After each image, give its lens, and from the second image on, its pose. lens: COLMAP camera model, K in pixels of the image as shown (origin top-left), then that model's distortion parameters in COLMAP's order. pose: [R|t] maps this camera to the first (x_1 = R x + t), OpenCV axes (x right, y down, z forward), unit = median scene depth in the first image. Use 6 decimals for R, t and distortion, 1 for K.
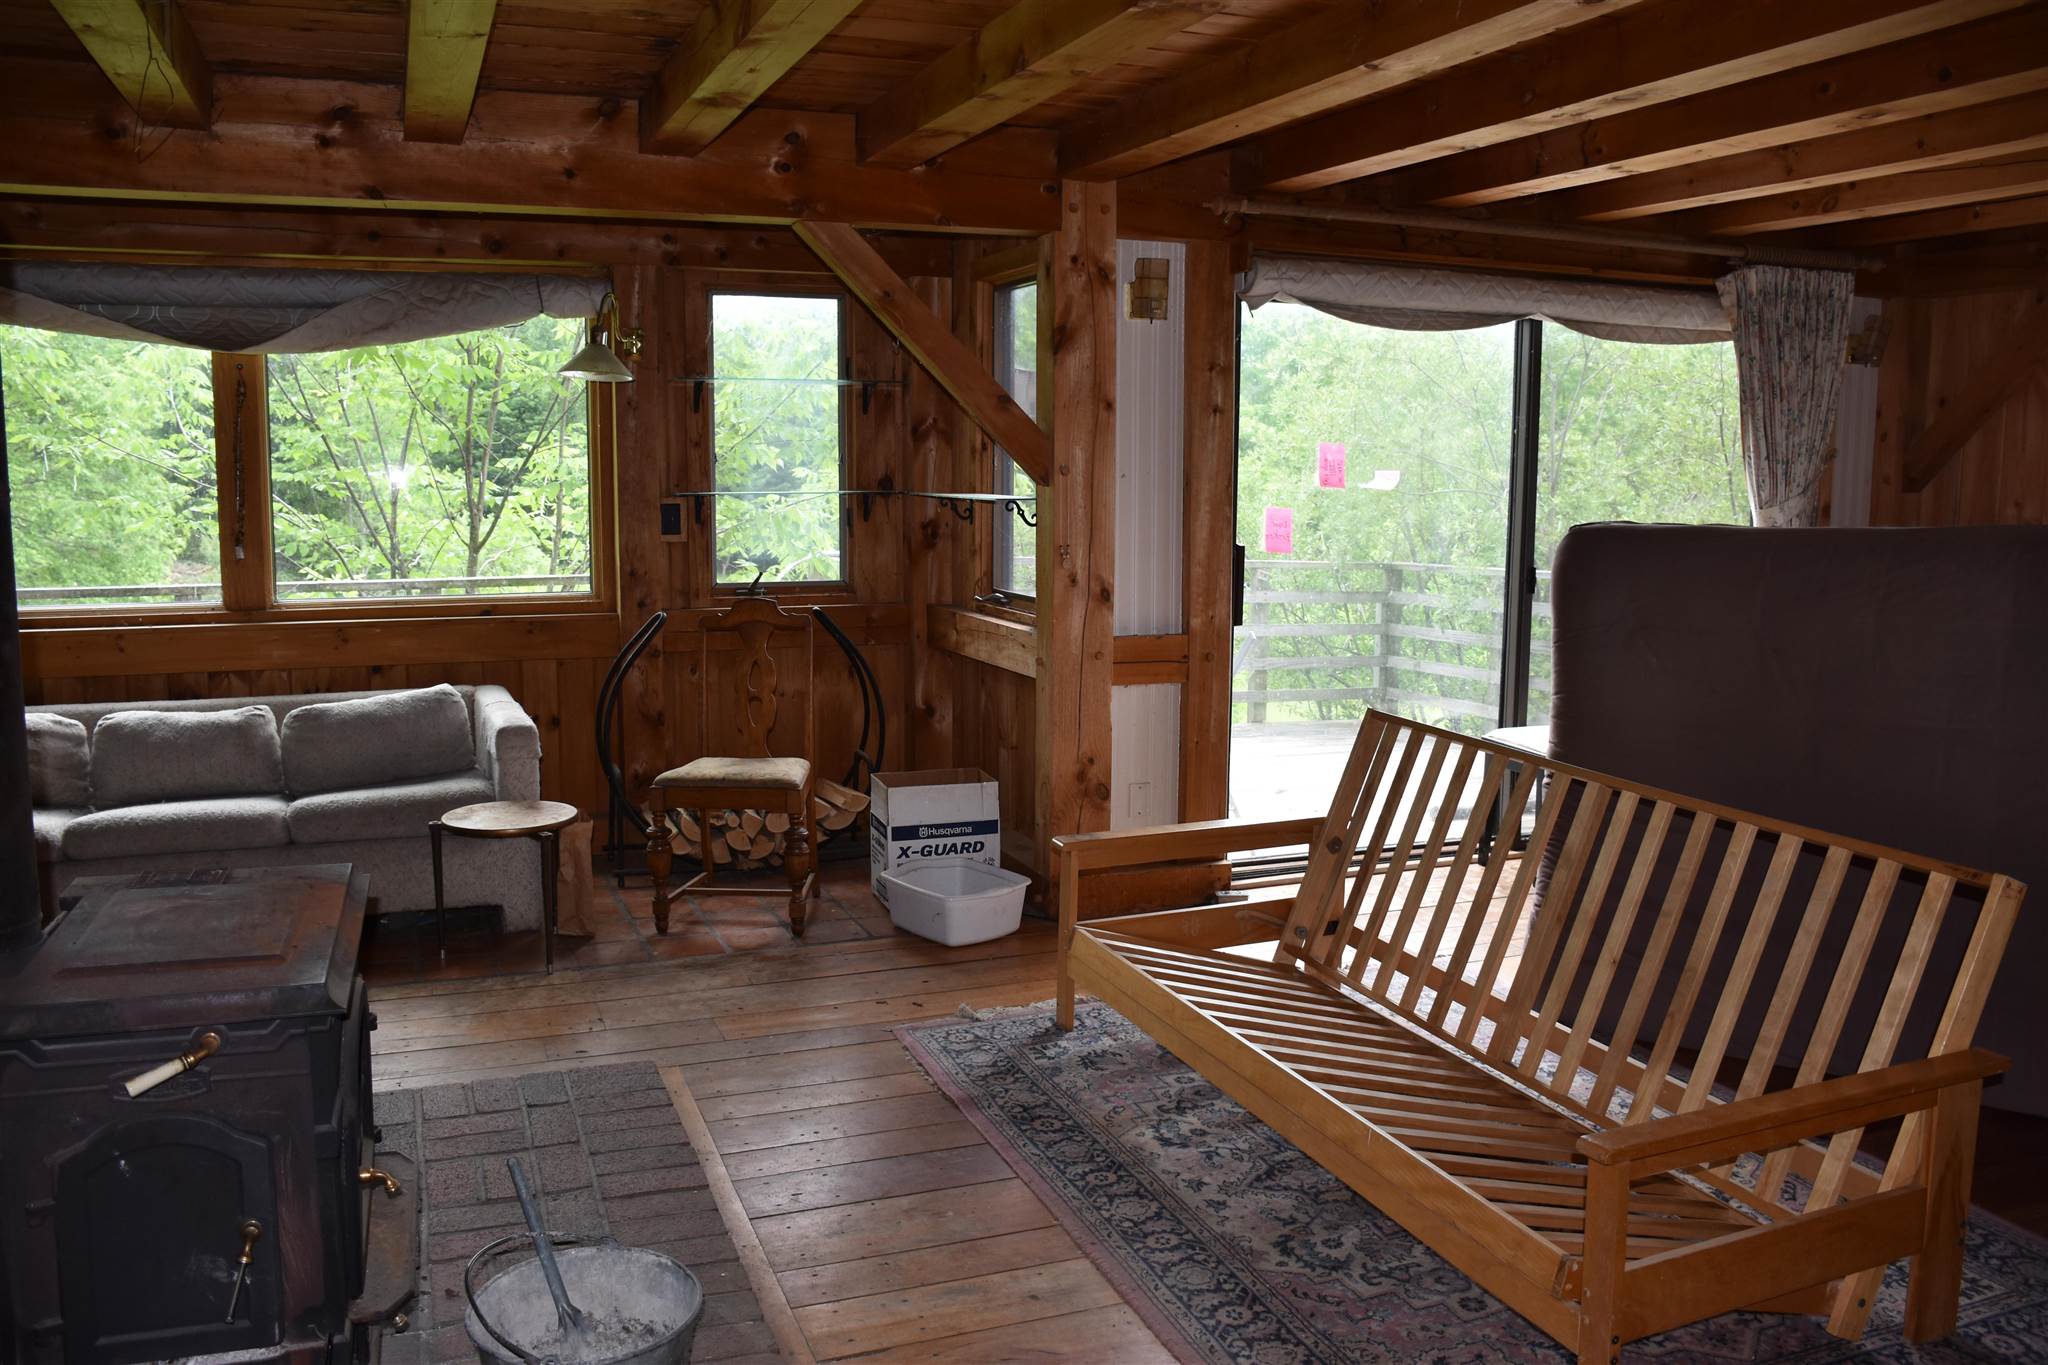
lens RADIAL K [[1584.1, 0, 1026.2], [0, 1584.1, 674.3], [0, 0, 1]] dist [-0.160351, 0.112935]
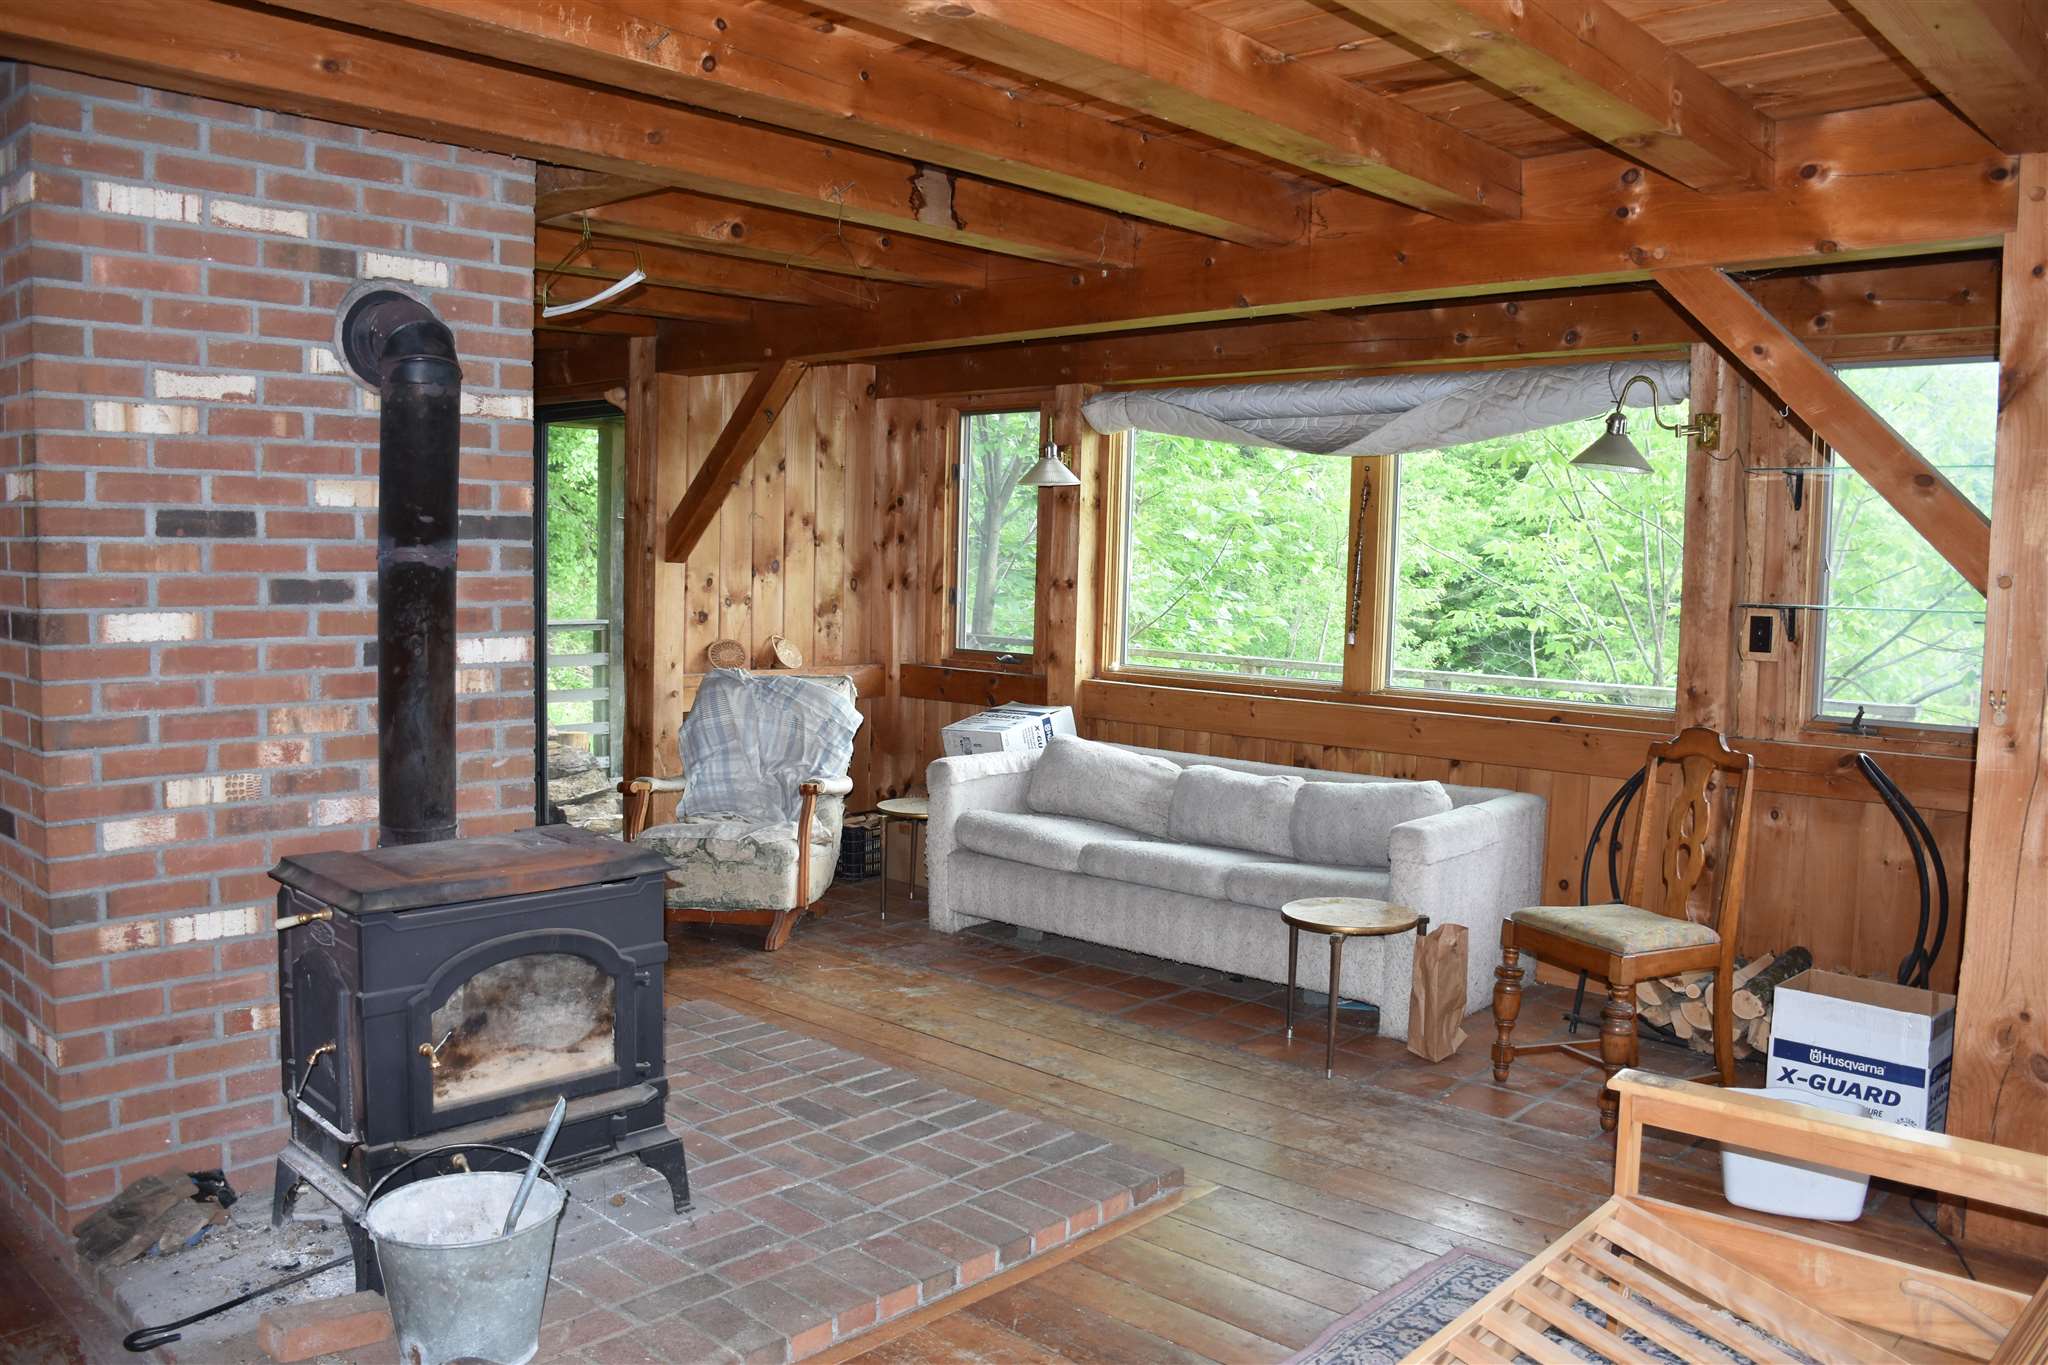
lens RADIAL K [[1584.1, 0, 1026.2], [0, 1584.1, 674.3], [0, 0, 1]] dist [-0.160351, 0.112935]
pose [[0.433370, 0.067972, -0.898649, 0.406932], [-0.137317, 0.990489, 0.008698, -0.034638], [0.890693, 0.119631, 0.438582, 0.324390]]
